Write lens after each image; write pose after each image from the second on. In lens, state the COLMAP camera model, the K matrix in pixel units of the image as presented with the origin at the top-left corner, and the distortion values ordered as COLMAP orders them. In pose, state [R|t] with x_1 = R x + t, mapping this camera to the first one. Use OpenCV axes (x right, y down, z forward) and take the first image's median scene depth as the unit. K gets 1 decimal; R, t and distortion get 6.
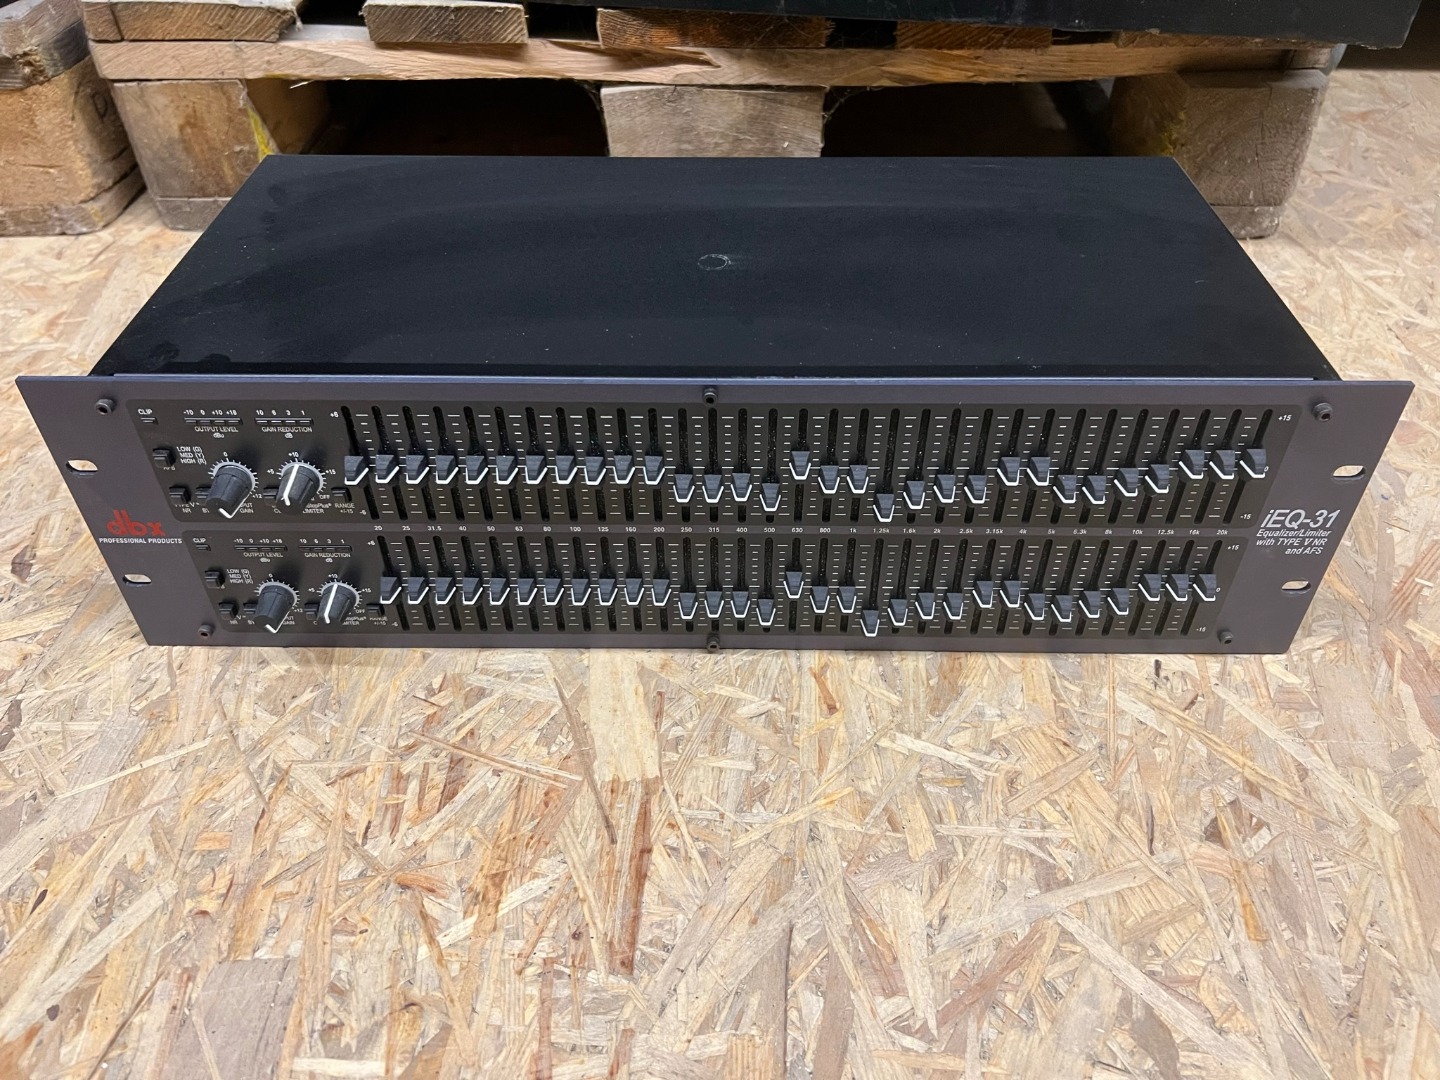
lens RADIAL K [[1109.7, 0, 726.8], [0, 1109.7, 536.5], [0, 0, 1]] dist [0.032011, -0.049803]
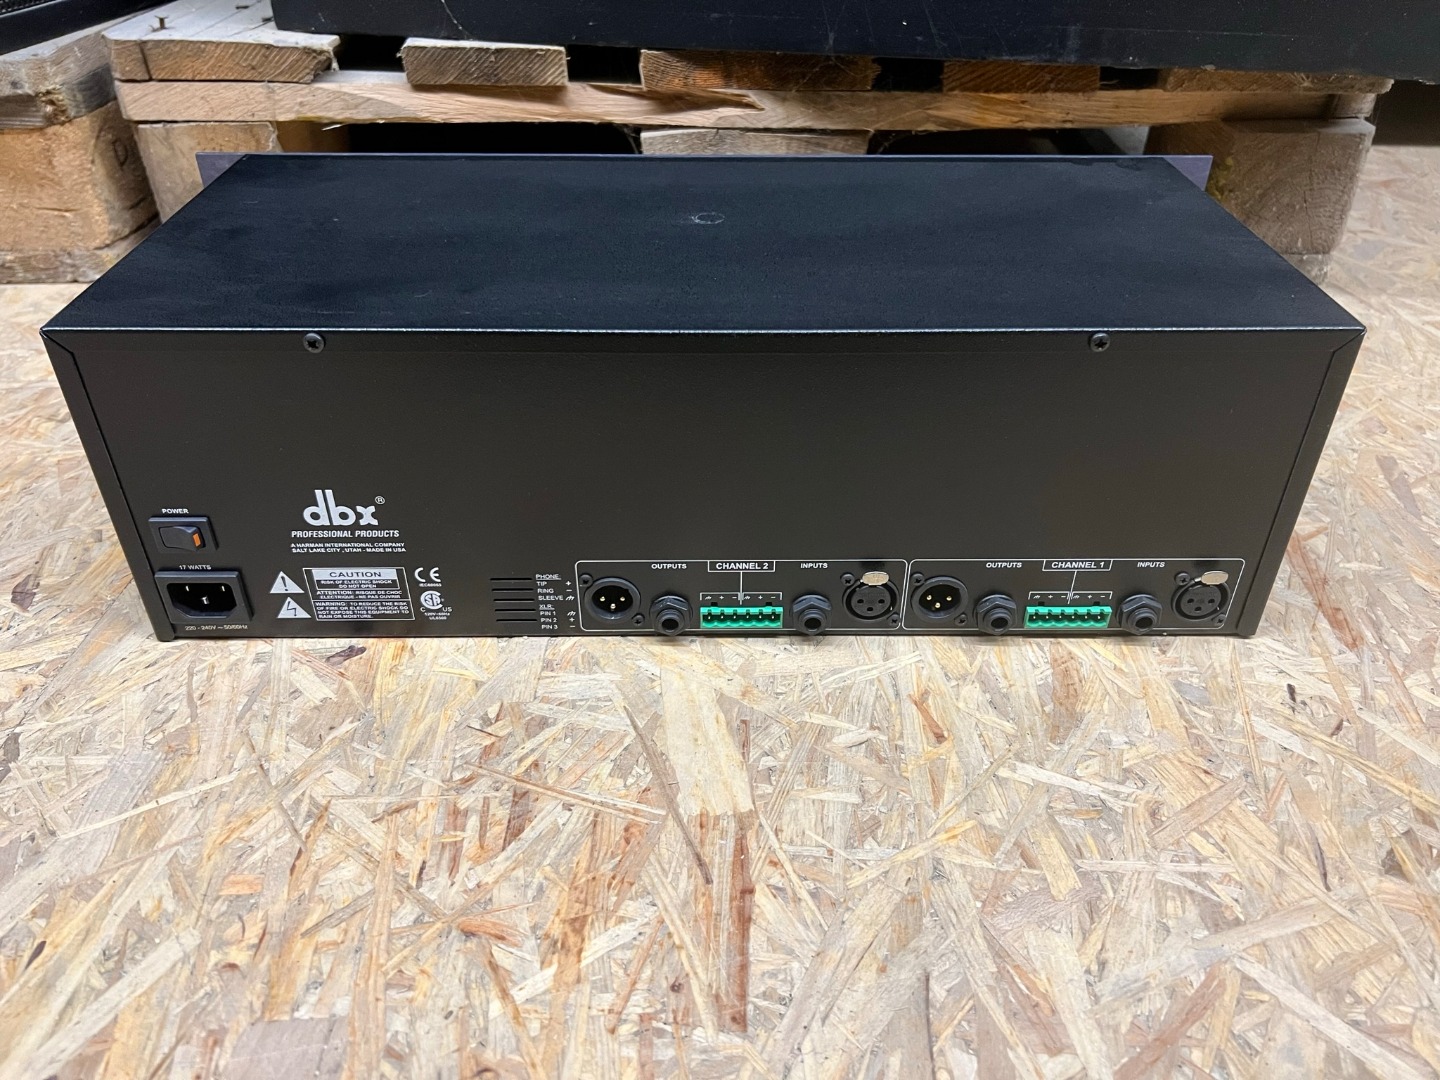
lens RADIAL K [[1109.6, 0, 722.9], [0, 1109.6, 534.7], [0, 0, 1]] dist [0.026318, -0.039324]
pose [[0.999797, -0.002188, 0.020012, -0.102510], [0.004362, 0.994009, -0.109207, 0.096314], [-0.019653, 0.109272, 0.993818, 0.106214]]
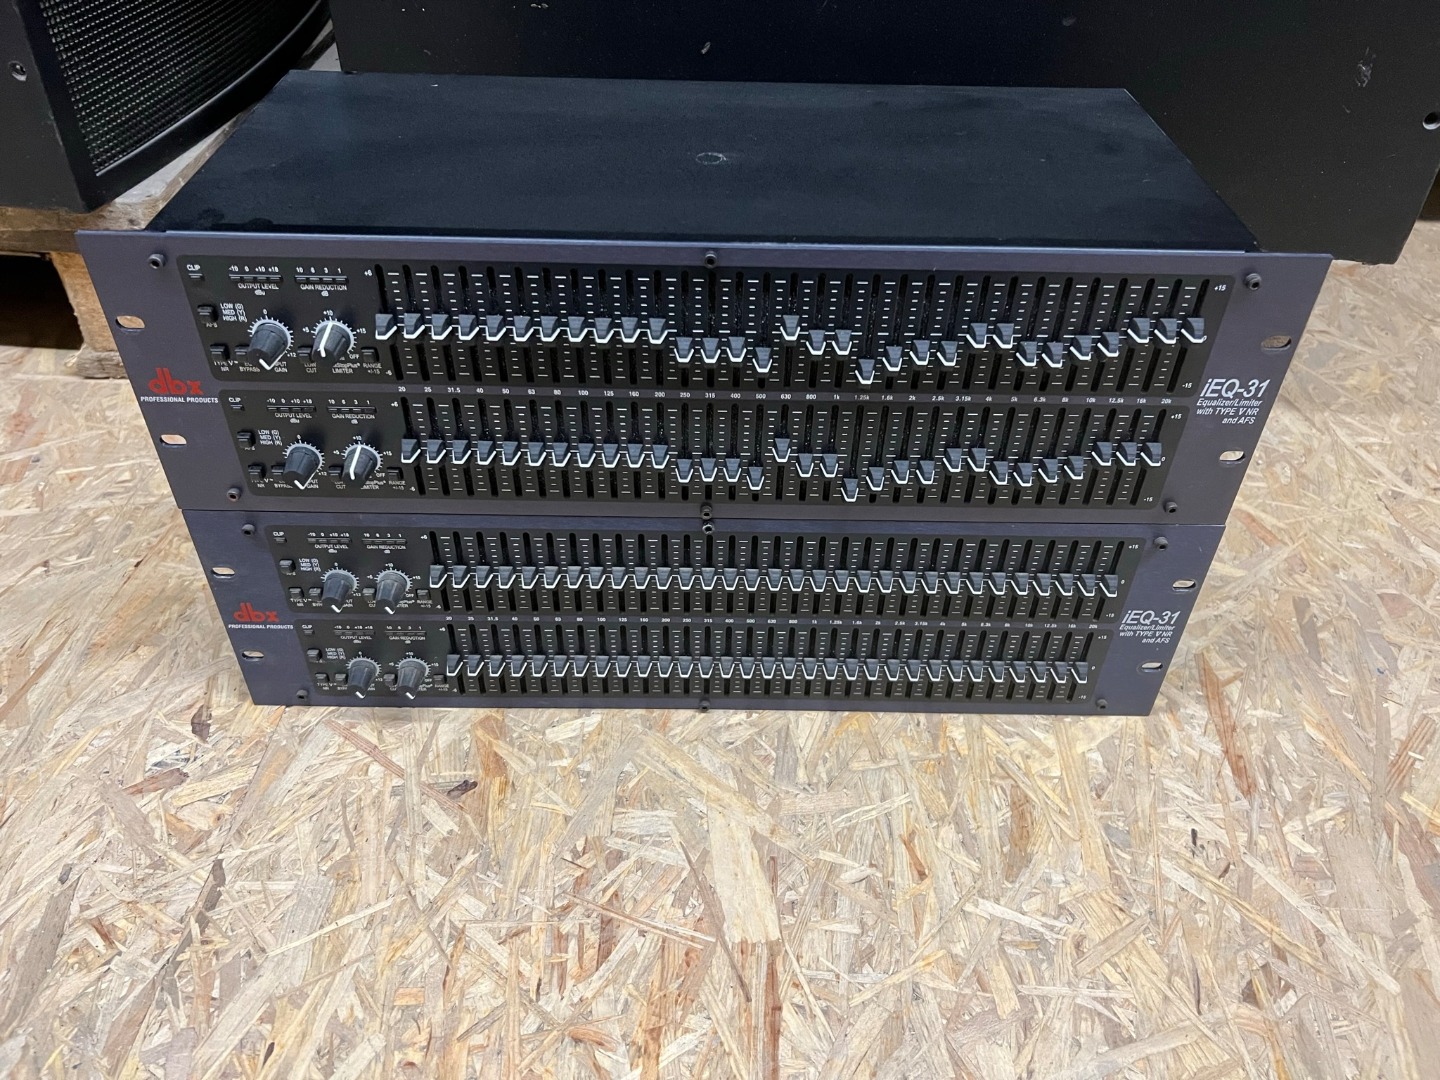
lens RADIAL K [[1104.6, 0, 721.0], [0, 1104.6, 541.7], [0, 0, 1]] dist [0.003102, 0.004905]
pose [[0.999683, 0.013892, 0.021000, -0.155304], [-0.013618, 0.999821, -0.013123, -0.188577], [-0.021178, 0.012833, 0.999693, -0.174444]]
